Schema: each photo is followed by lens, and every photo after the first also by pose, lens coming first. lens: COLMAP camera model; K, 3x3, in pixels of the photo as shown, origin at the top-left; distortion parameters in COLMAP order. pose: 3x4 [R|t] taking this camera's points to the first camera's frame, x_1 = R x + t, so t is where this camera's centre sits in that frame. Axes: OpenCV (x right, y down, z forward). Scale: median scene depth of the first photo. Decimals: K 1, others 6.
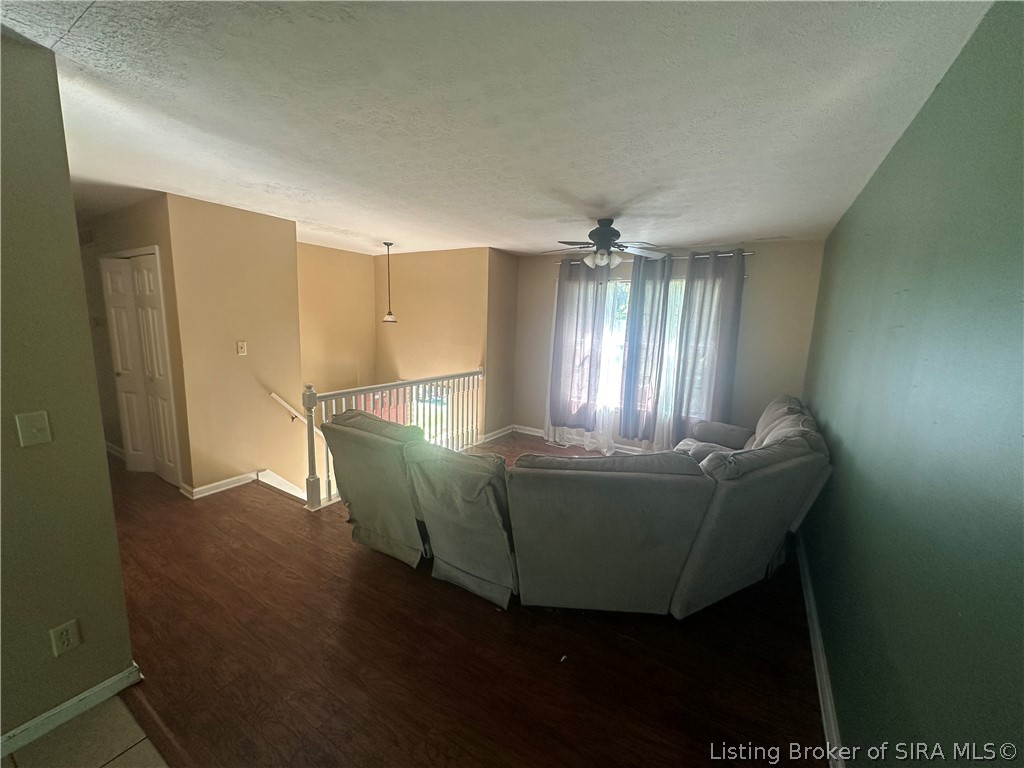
lens RADIAL K [[406.0, 0, 510.9], [0, 406.0, 385.1], [0, 0, 1]] dist [-0.002586, -0.000185]
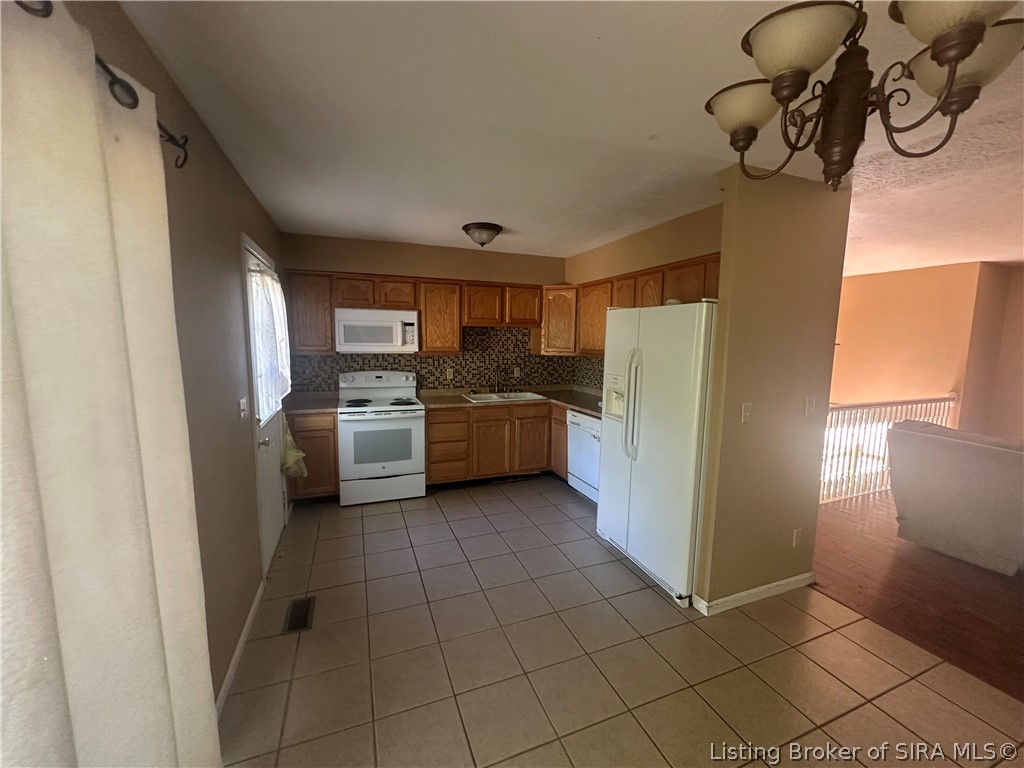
lens RADIAL K [[406.0, 0, 513.9], [0, 406.0, 390.0], [0, 0, 1]] dist [-0.002586, -0.000185]
pose [[0.804619, 0.020448, -0.593439, -0.328566], [-0.061453, 0.996908, -0.048972, 0.054061], [0.590603, 0.075873, 0.803387, -0.313263]]
